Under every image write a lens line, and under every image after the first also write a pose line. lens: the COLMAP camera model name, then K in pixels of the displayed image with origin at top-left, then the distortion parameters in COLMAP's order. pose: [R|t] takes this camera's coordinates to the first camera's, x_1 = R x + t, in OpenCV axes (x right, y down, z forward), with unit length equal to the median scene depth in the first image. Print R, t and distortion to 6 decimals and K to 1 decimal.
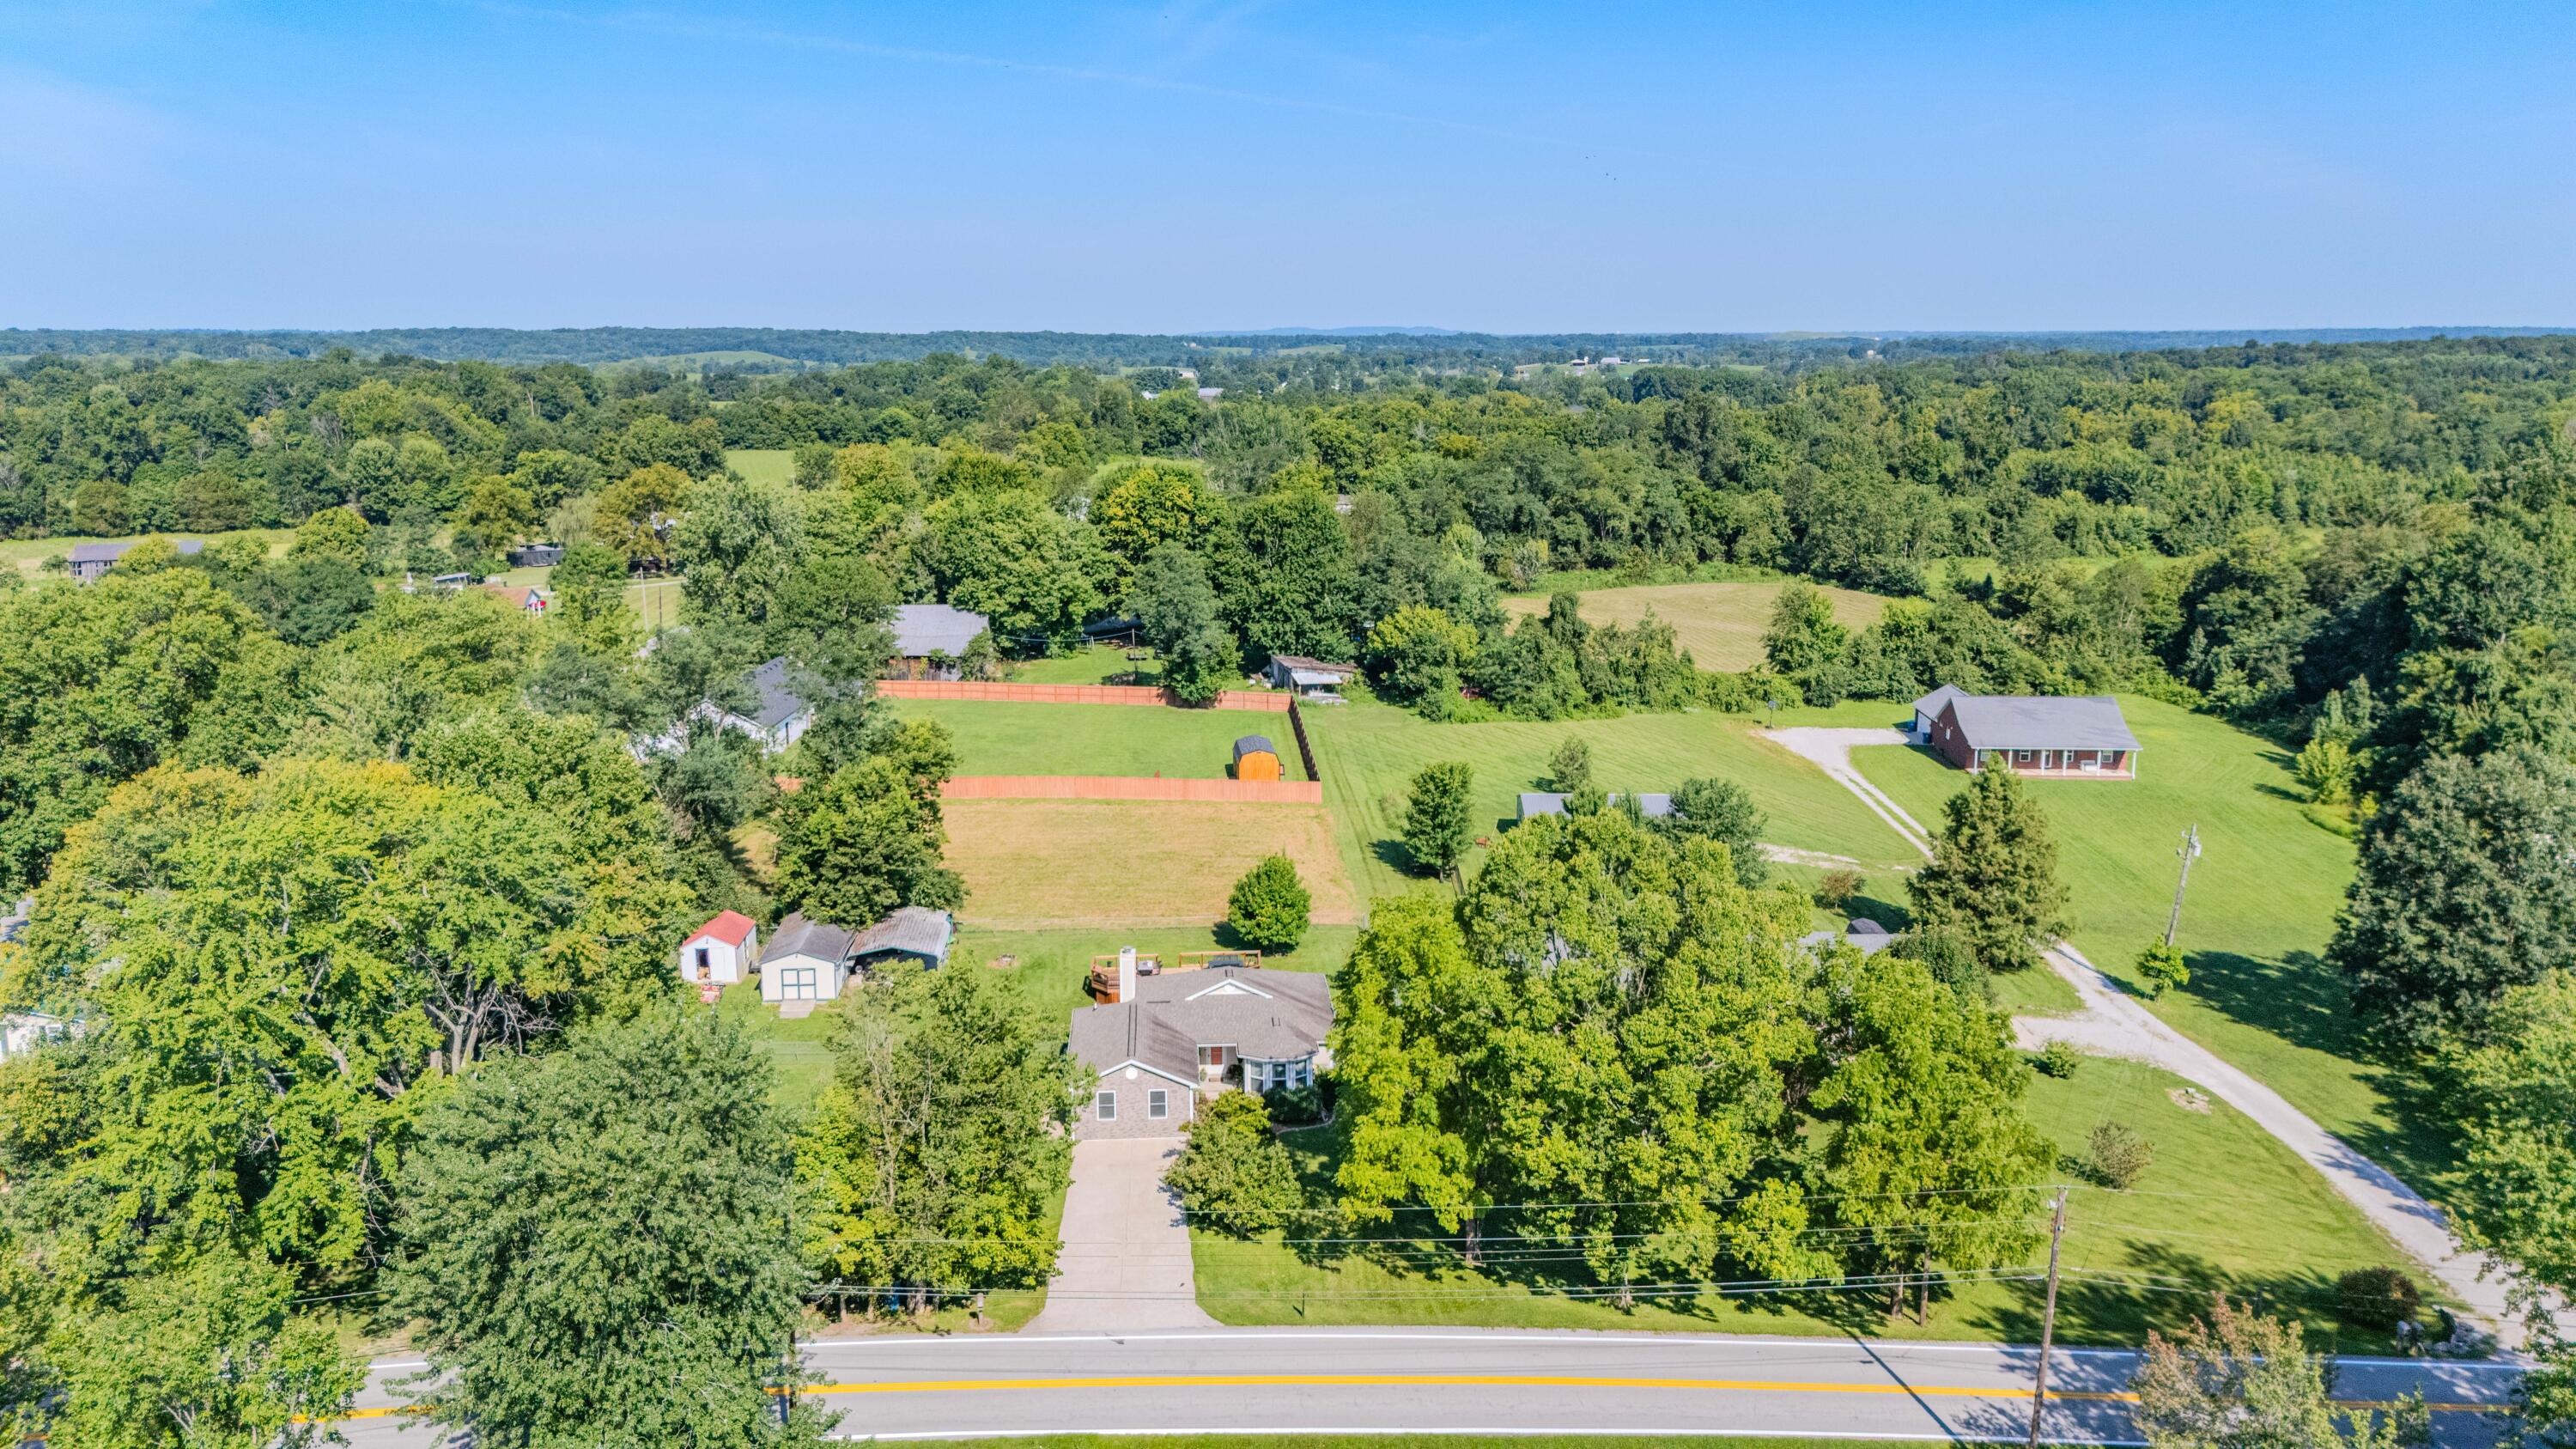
lens RADIAL K [[1893.7, 0, 1278.0], [0, 1893.7, 729.5], [0, 0, 1]] dist [0.098375, -0.128469]
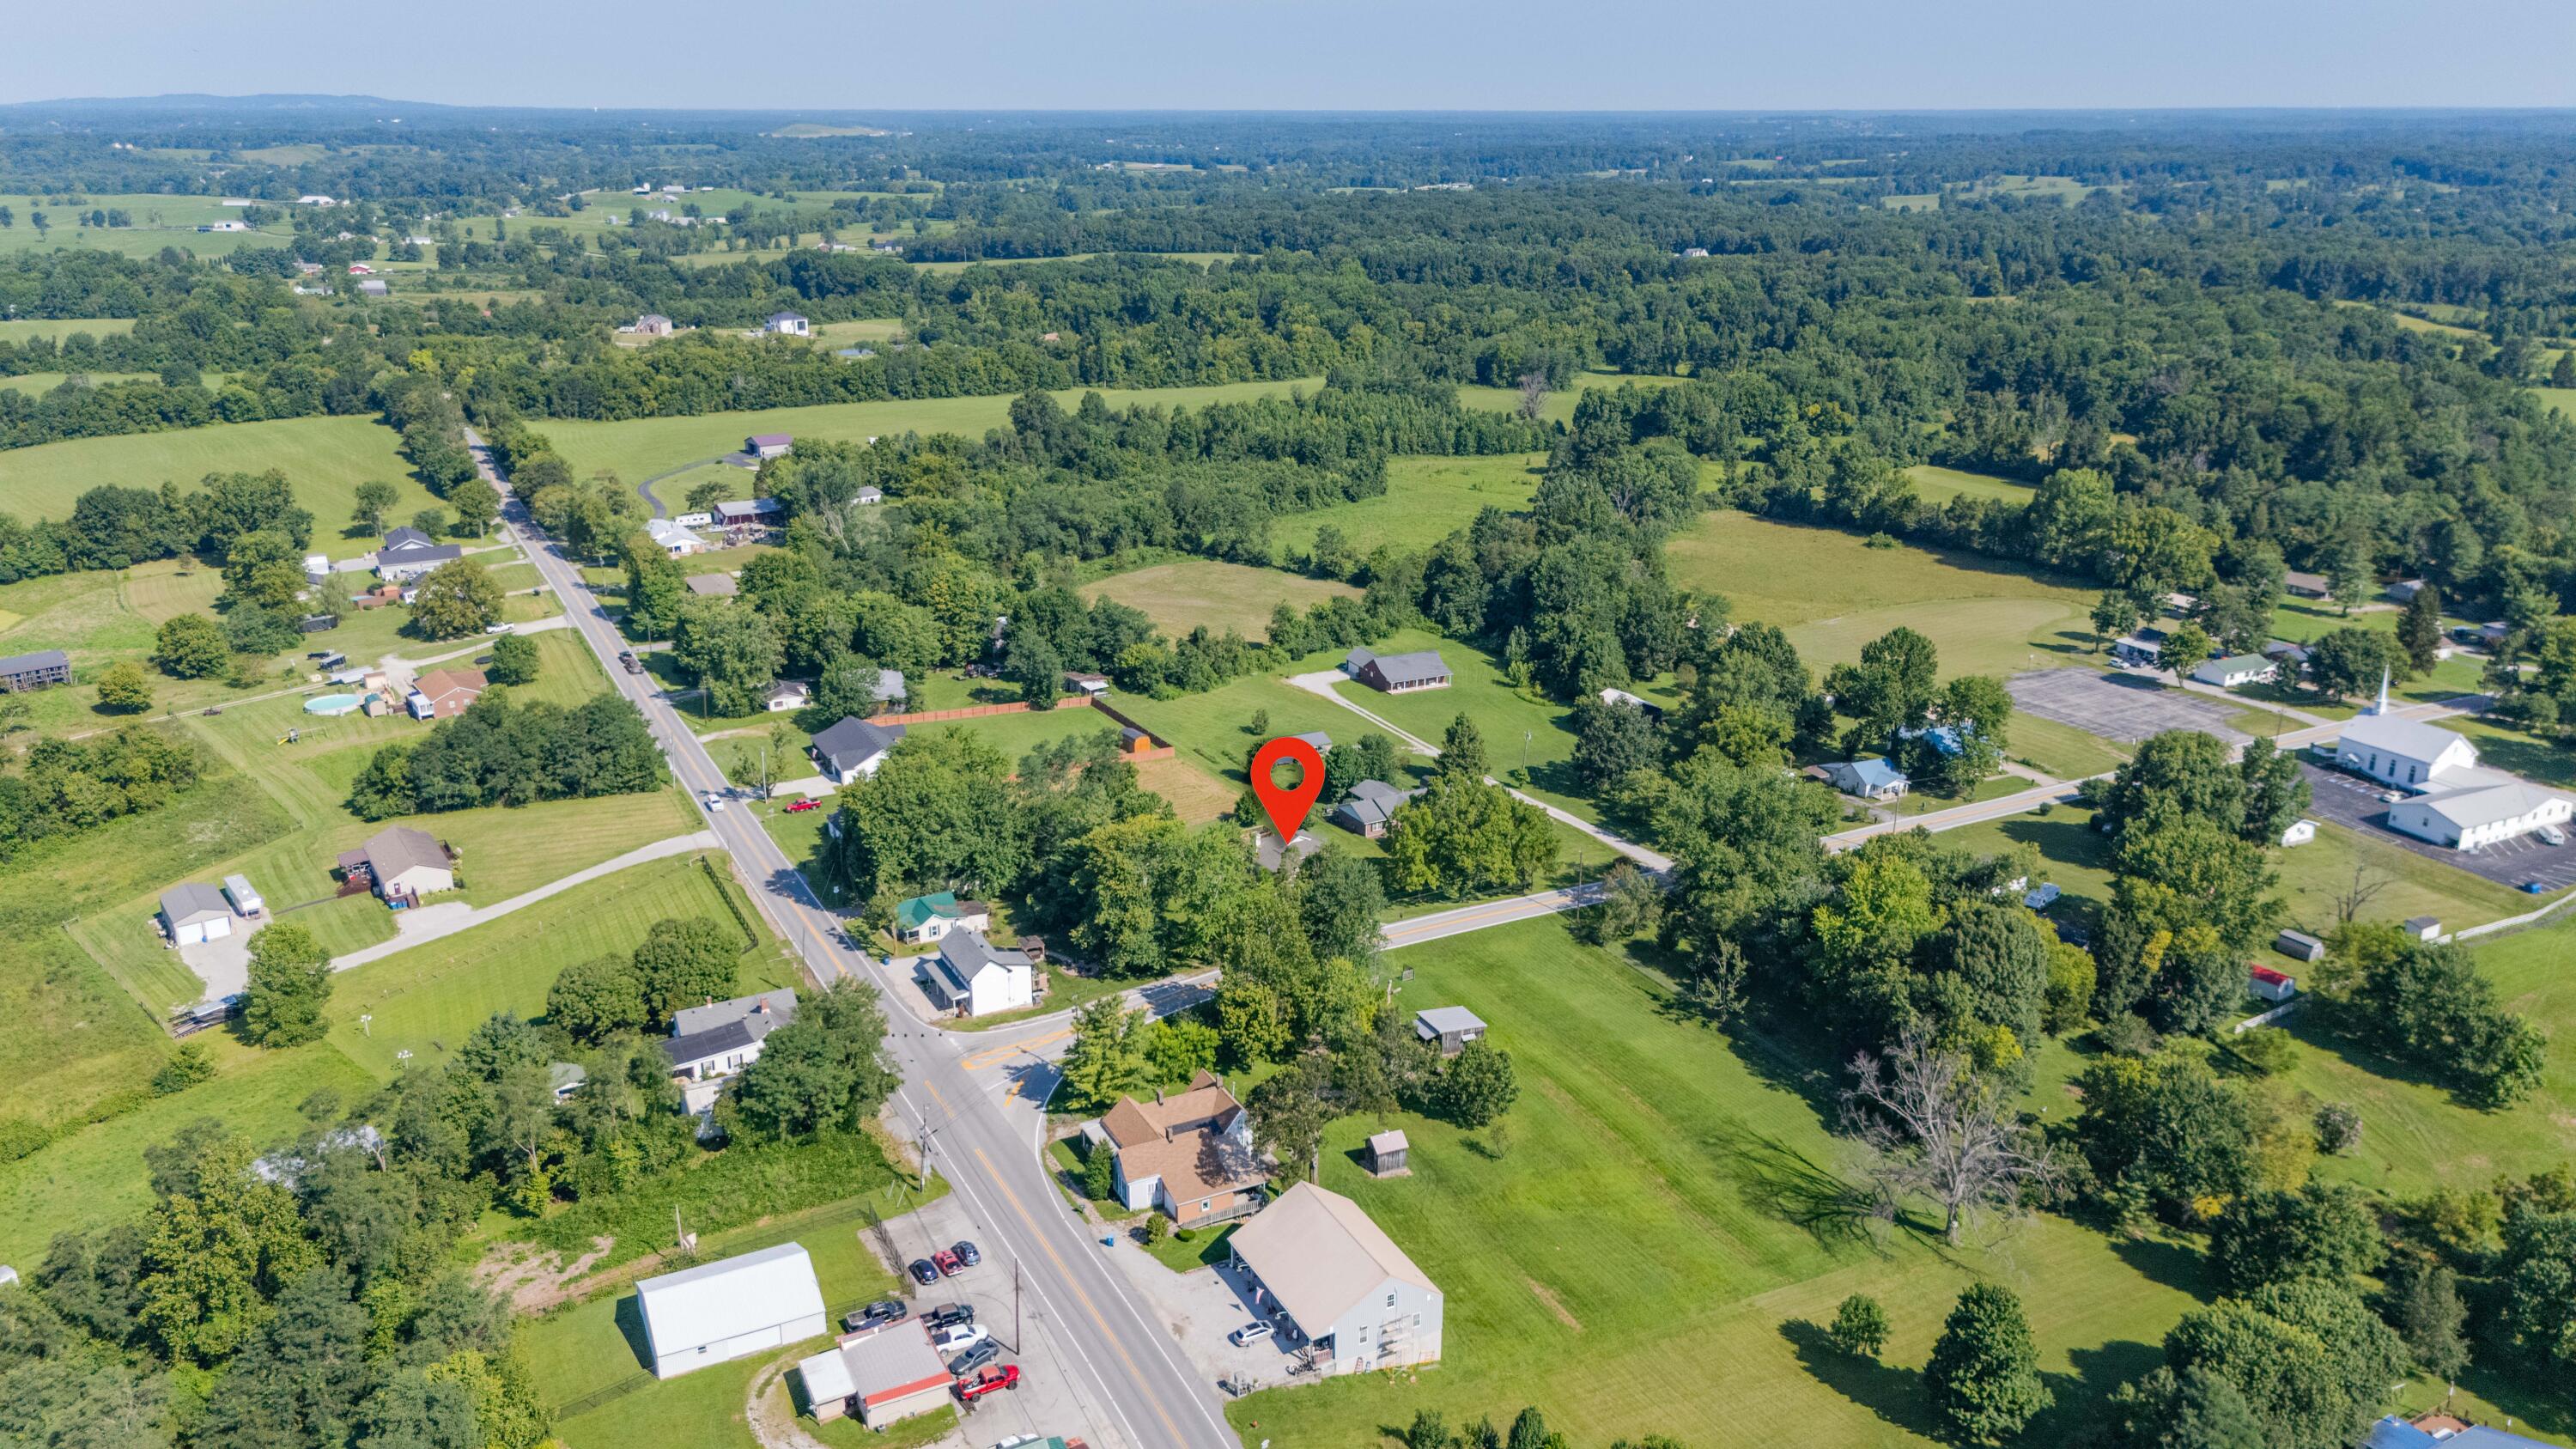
lens RADIAL K [[1893.7, 0, 1278.0], [0, 1893.7, 729.5], [0, 0, 1]] dist [0.098375, -0.128469]
pose [[0.875495, -0.147620, 0.460127, -0.741352], [0.095523, 0.986276, 0.134666, -0.233716], [-0.473691, -0.073947, 0.877581, -0.848862]]
